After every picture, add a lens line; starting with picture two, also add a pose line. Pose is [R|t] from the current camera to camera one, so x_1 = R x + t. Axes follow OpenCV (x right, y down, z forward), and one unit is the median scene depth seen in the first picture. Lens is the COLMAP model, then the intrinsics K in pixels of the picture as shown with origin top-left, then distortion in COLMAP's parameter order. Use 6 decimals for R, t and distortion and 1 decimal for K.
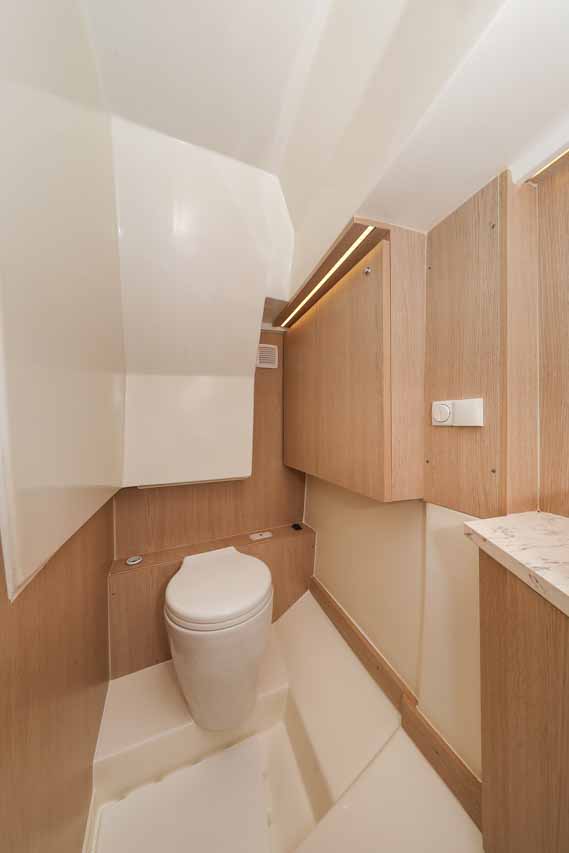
lens RADIAL K [[276.9, 0, 285.2], [0, 276.9, 426.8], [0, 0, 1]] dist [0.002499, -0.000084]
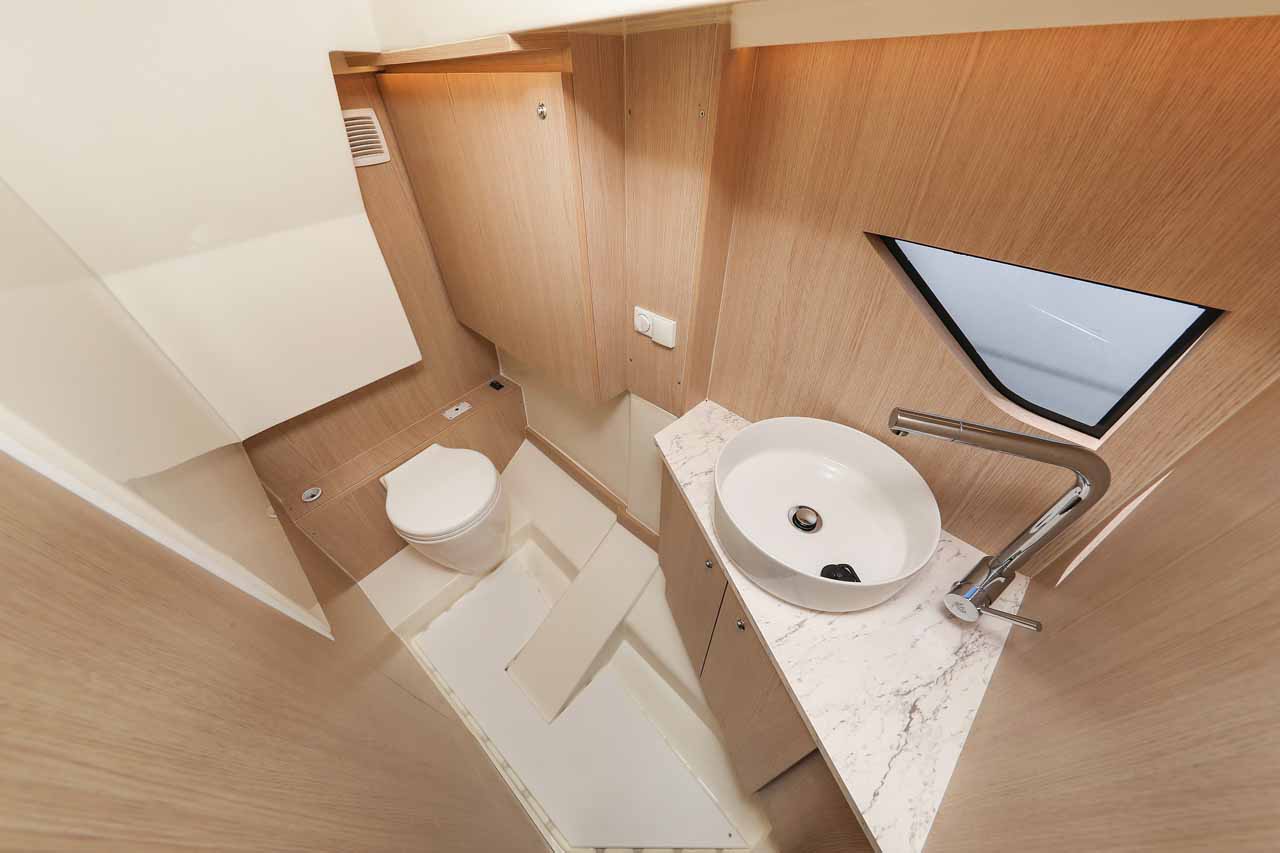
lens RADIAL K [[398.4, 0, 642.3], [0, 398.4, 431.2], [0, 0, 1]] dist [-0.000562, -0.000217]
pose [[0.891091, -0.303641, 0.337280, -0.018723], [-0.004474, 0.737283, 0.675569, -0.489475], [-0.453802, -0.603503, 0.655628, -0.103169]]
